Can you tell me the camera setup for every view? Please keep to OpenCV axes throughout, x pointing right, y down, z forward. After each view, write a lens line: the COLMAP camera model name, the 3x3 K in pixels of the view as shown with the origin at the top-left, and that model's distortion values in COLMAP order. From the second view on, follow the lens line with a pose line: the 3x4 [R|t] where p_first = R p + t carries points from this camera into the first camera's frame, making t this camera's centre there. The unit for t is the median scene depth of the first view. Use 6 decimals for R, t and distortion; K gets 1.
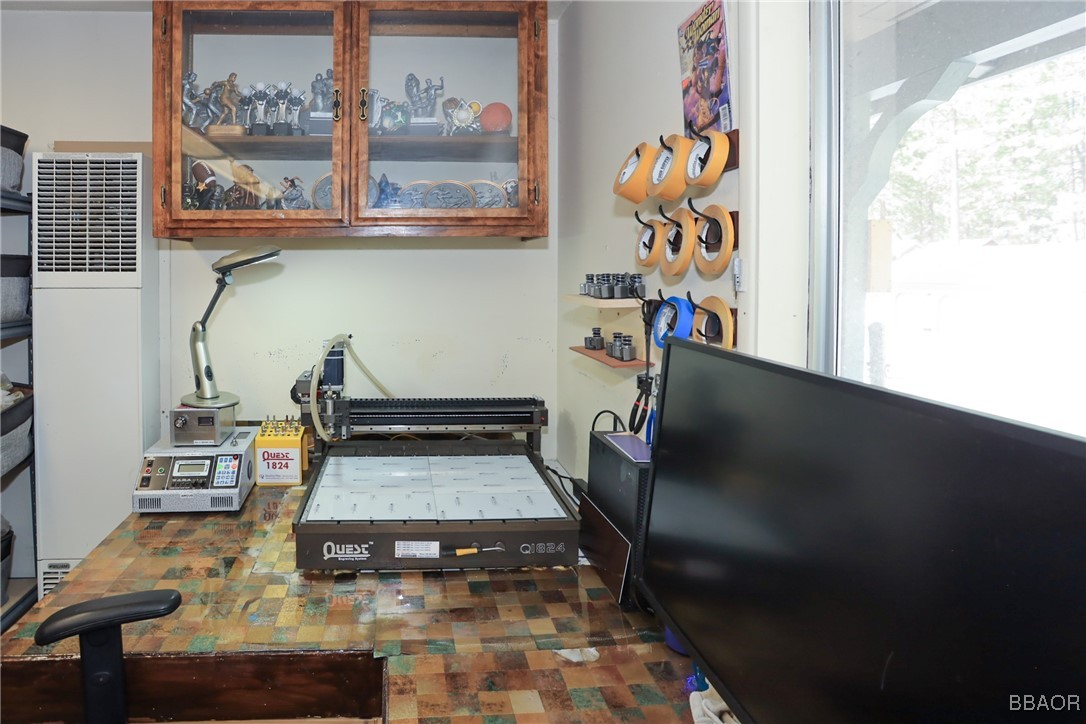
lens RADIAL K [[579.4, 0, 542.6], [0, 579.4, 274.6], [0, 0, 1]] dist [-0.061696, 0.000096]
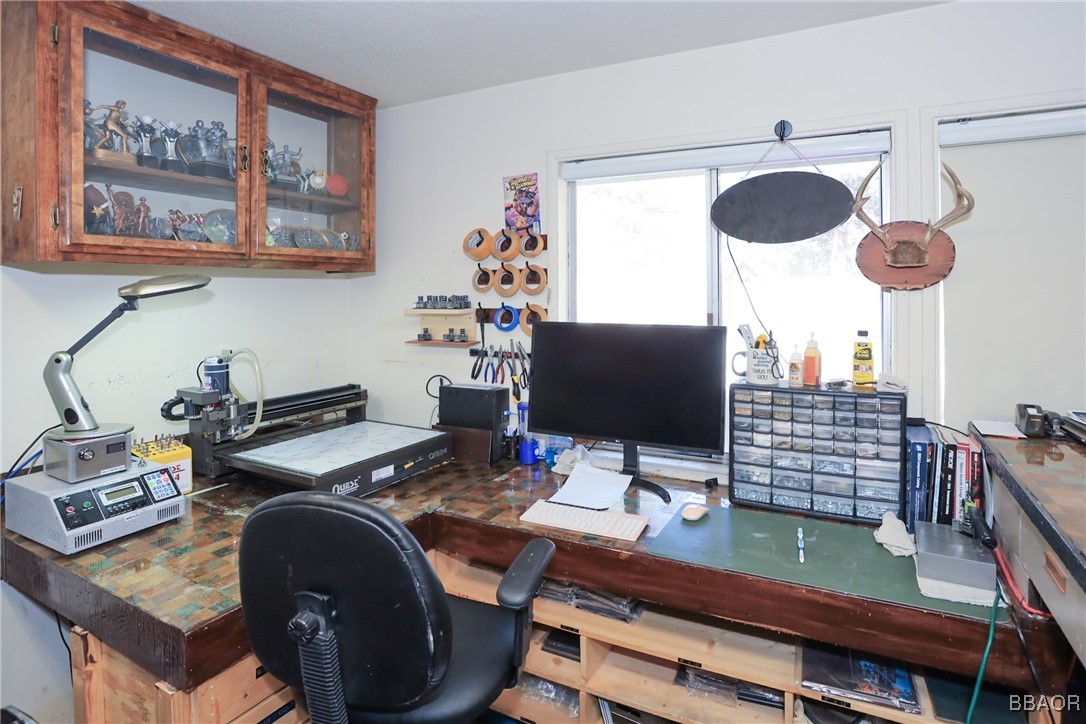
lens RADIAL K [[616.0, 0, 541.5], [0, 616.0, 291.4], [0, 0, 1]] dist [-0.066839, 0.000029]
pose [[0.520204, -0.001222, 0.854041, -1.112657], [0.015747, 0.999843, -0.008161, 0.004174], [-0.853897, 0.017693, 0.520142, -0.193850]]
